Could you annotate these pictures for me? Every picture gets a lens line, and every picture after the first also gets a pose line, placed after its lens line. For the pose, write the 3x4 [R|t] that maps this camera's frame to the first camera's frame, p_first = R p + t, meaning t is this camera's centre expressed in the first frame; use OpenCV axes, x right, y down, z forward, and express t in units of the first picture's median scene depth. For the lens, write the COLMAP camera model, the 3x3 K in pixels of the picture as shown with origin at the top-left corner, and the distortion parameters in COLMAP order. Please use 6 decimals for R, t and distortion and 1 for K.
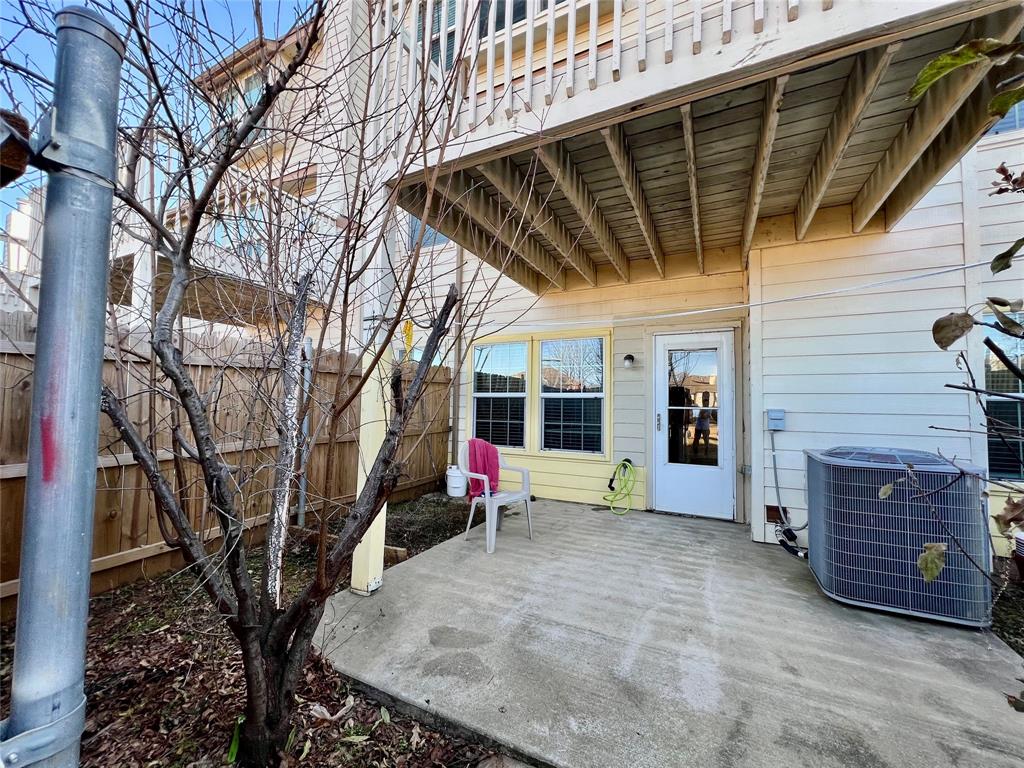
lens RADIAL K [[410.6, 0, 514.0], [0, 410.6, 383.8], [0, 0, 1]] dist [-0.001312, 0.000395]
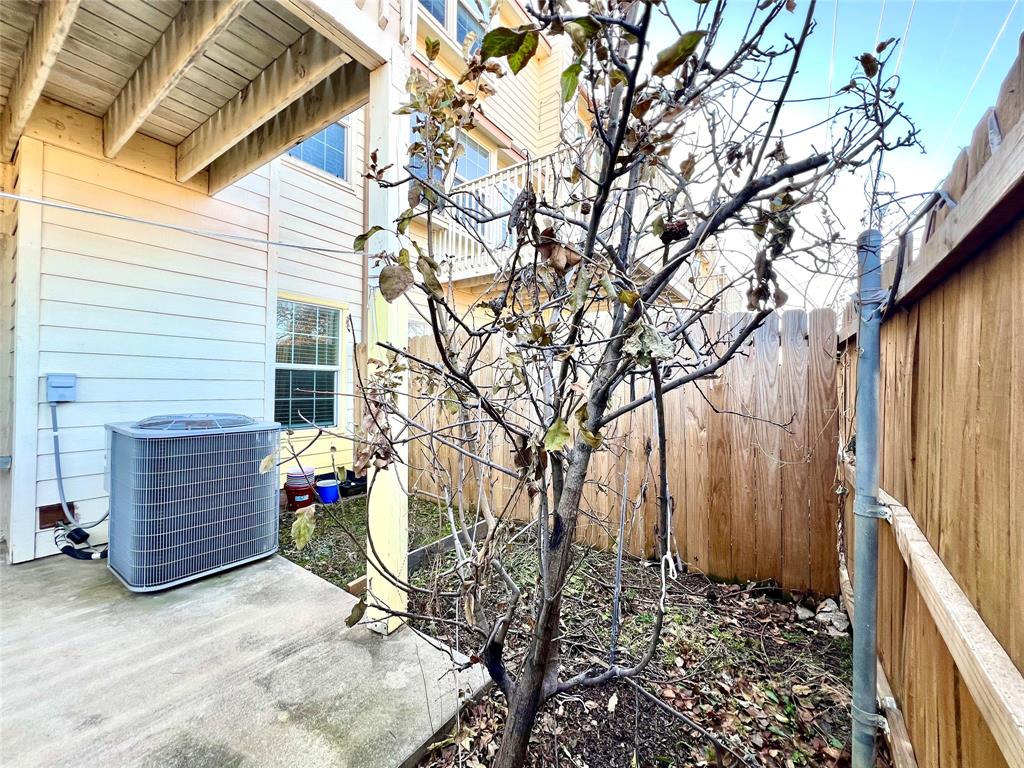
lens RADIAL K [[410.7, 0, 513.9], [0, 410.7, 383.0], [0, 0, 1]] dist [-0.000406, -0.000216]
pose [[0.148248, -0.012222, 0.988875, 0.038317], [-0.067050, 0.997499, 0.022381, 0.010301], [-0.986675, -0.069622, 0.147058, 0.111984]]
